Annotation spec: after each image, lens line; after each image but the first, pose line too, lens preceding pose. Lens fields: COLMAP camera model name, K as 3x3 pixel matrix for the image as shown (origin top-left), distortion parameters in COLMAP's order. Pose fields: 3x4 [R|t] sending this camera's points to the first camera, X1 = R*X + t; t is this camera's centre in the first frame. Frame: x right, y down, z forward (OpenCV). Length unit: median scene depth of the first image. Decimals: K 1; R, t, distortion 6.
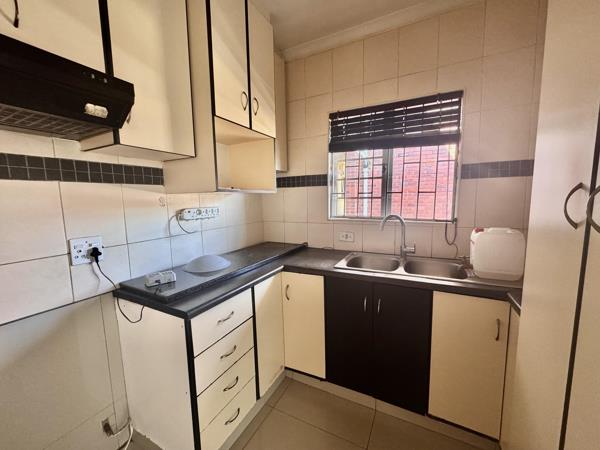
lens RADIAL K [[241.3, 0, 299.2], [0, 241.3, 224.7], [0, 0, 1]] dist [-0.003537, -0.000027]
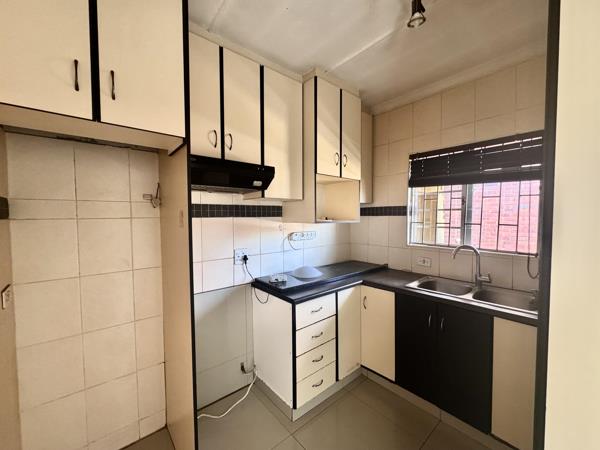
lens RADIAL K [[241.3, 0, 298.6], [0, 241.3, 225.5], [0, 0, 1]] dist [-0.003537, -0.000027]
pose [[0.923523, 0.029235, -0.382428, 0.108225], [-0.054671, 0.996943, -0.055813, -0.029660], [0.379628, 0.072452, 0.922298, -0.334205]]
